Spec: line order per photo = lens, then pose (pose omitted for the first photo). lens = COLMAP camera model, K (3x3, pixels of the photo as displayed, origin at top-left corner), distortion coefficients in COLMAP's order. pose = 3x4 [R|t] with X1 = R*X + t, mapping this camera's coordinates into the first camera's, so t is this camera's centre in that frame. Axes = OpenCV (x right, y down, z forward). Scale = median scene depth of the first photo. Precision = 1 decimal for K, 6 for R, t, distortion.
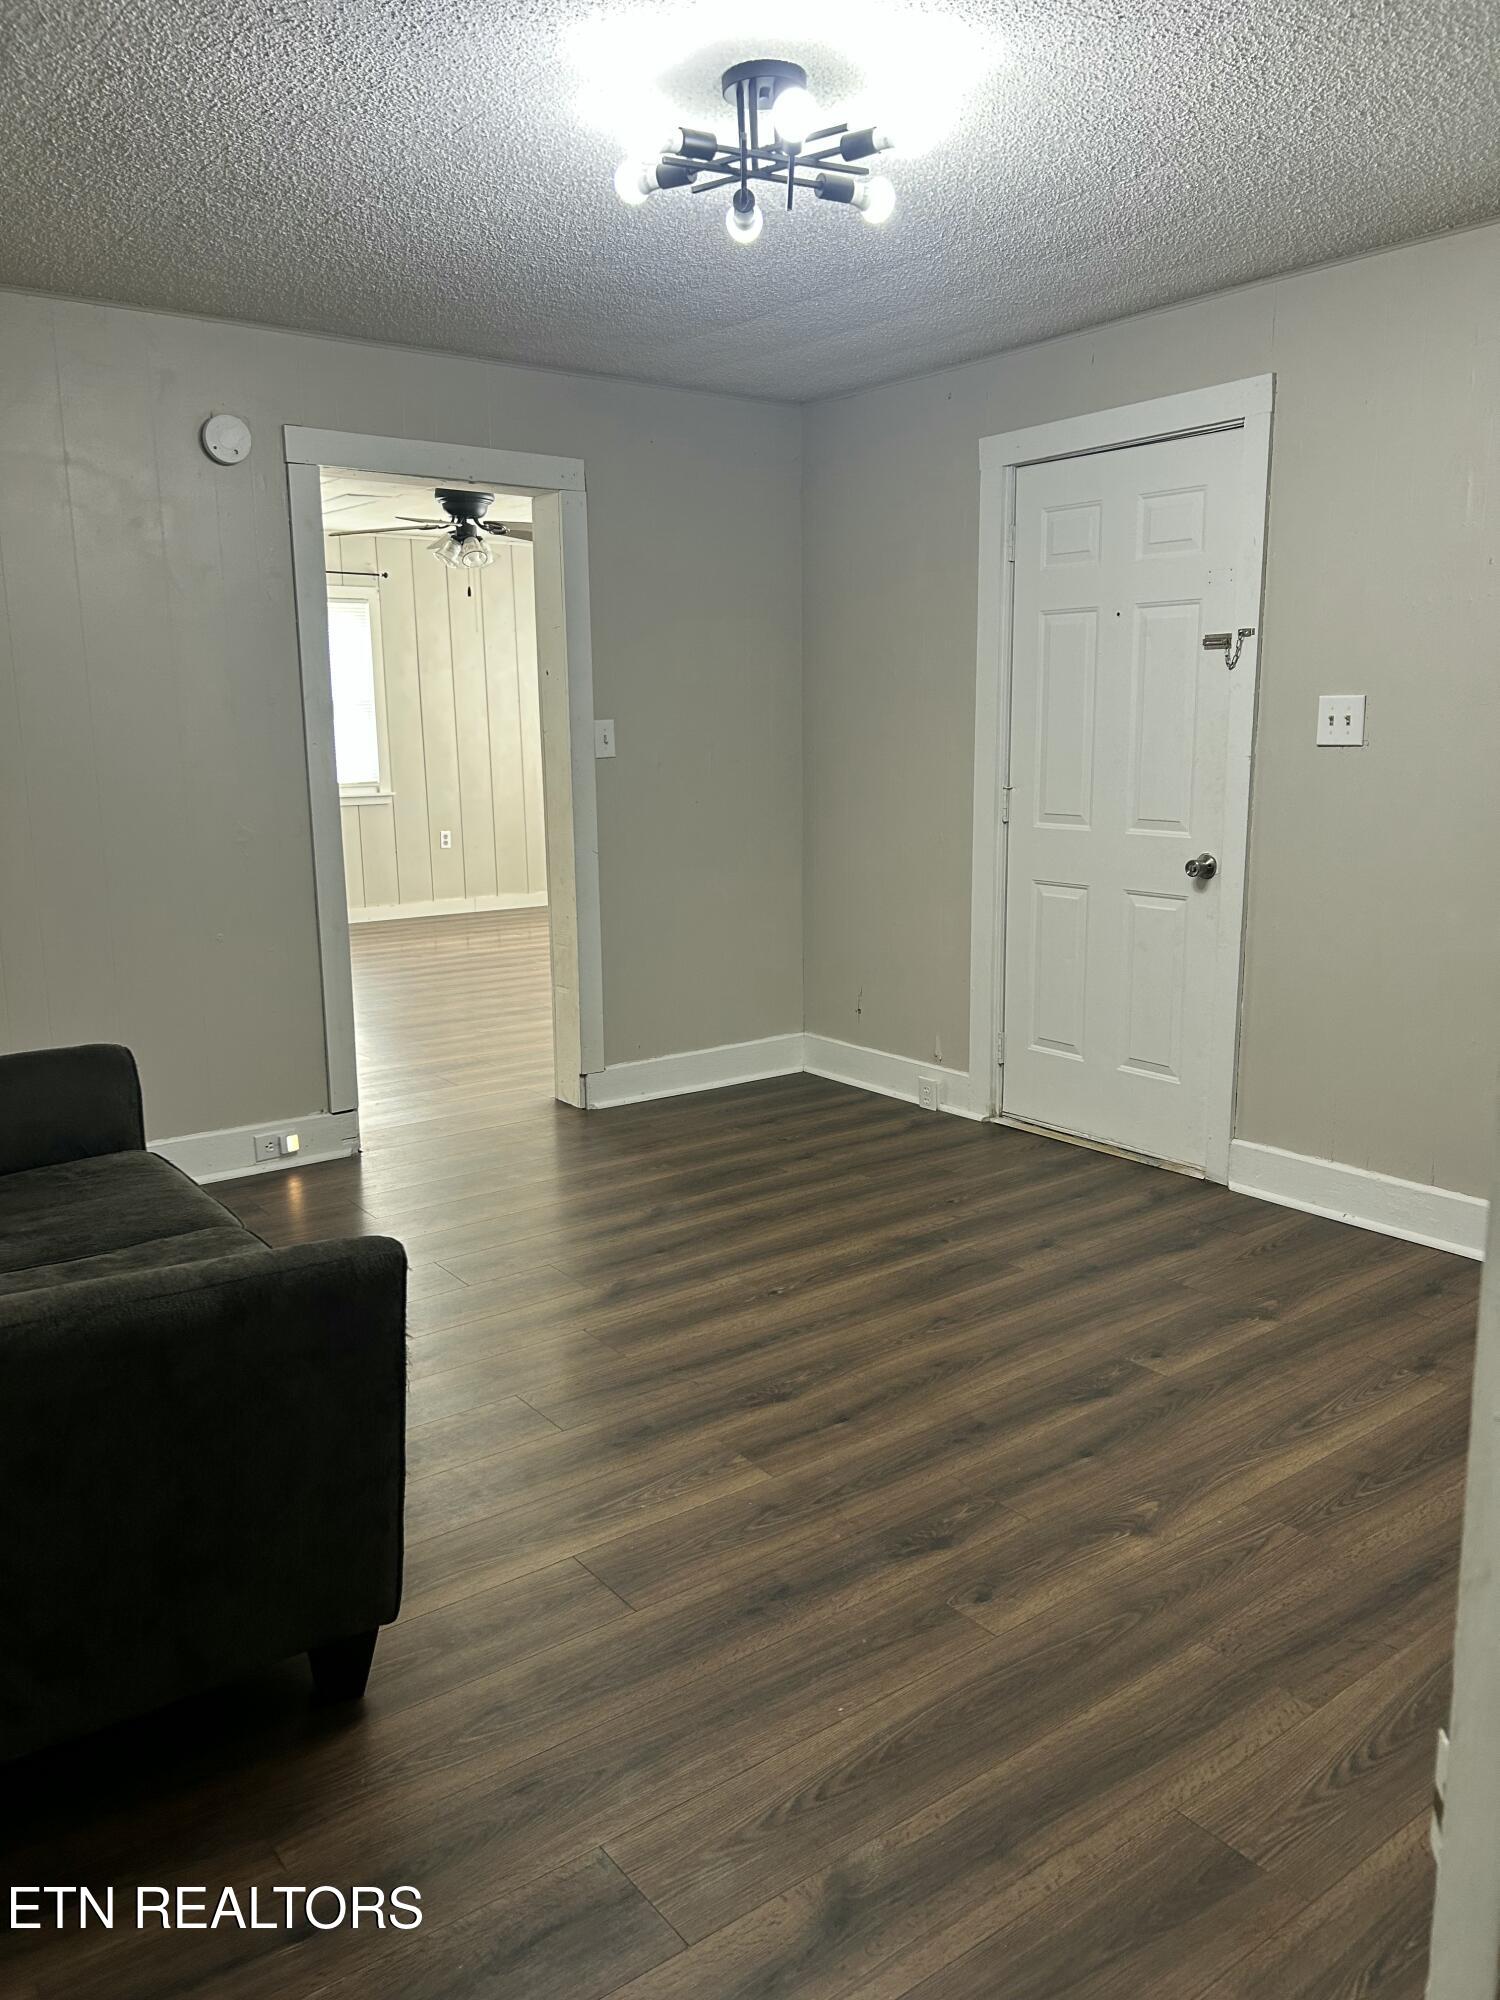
lens RADIAL K [[1499.7, 0, 751.3], [0, 1499.7, 1000.7], [0, 0, 1]] dist [0.012852, 0.002852]
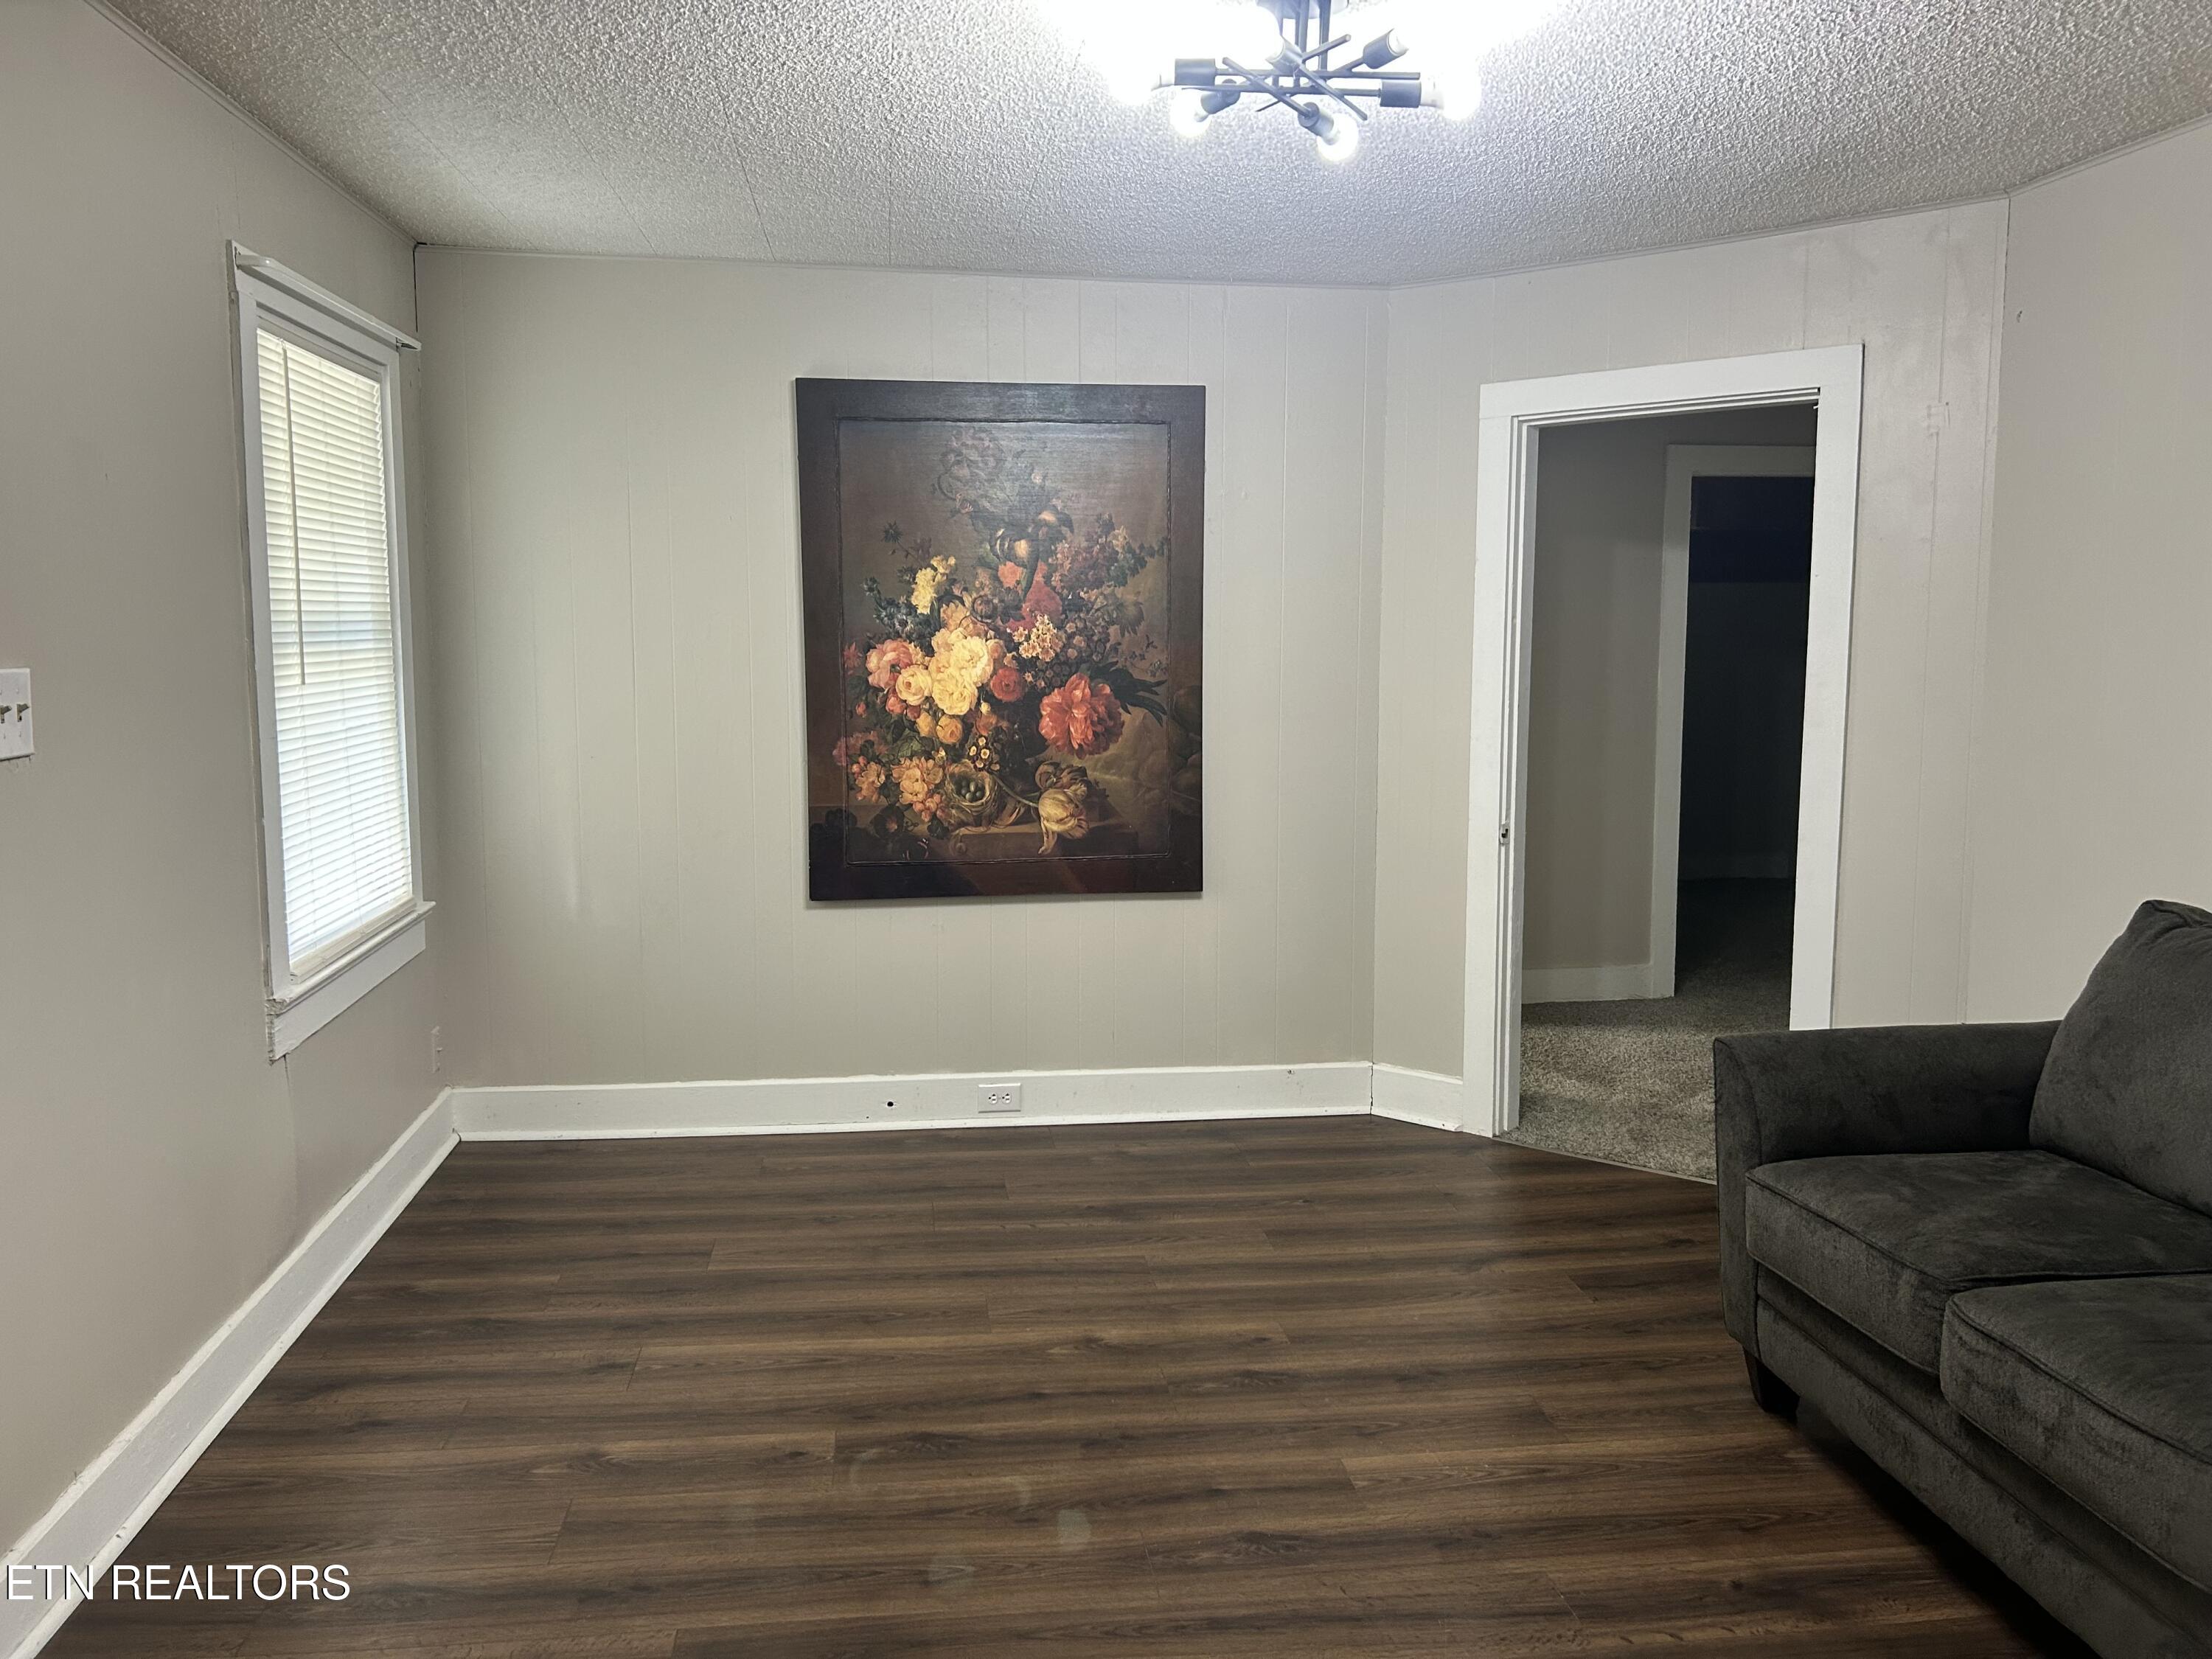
lens RADIAL K [[1658.6, 0, 1103.1], [0, 1658.6, 827.5], [0, 0, 1]] dist [0.012852, 0.002852]
pose [[-0.872758, -0.035842, 0.486836, -0.335374], [0.106513, 0.959288, 0.261573, -0.341565], [-0.476392, 0.280145, -0.833409, 1.739956]]
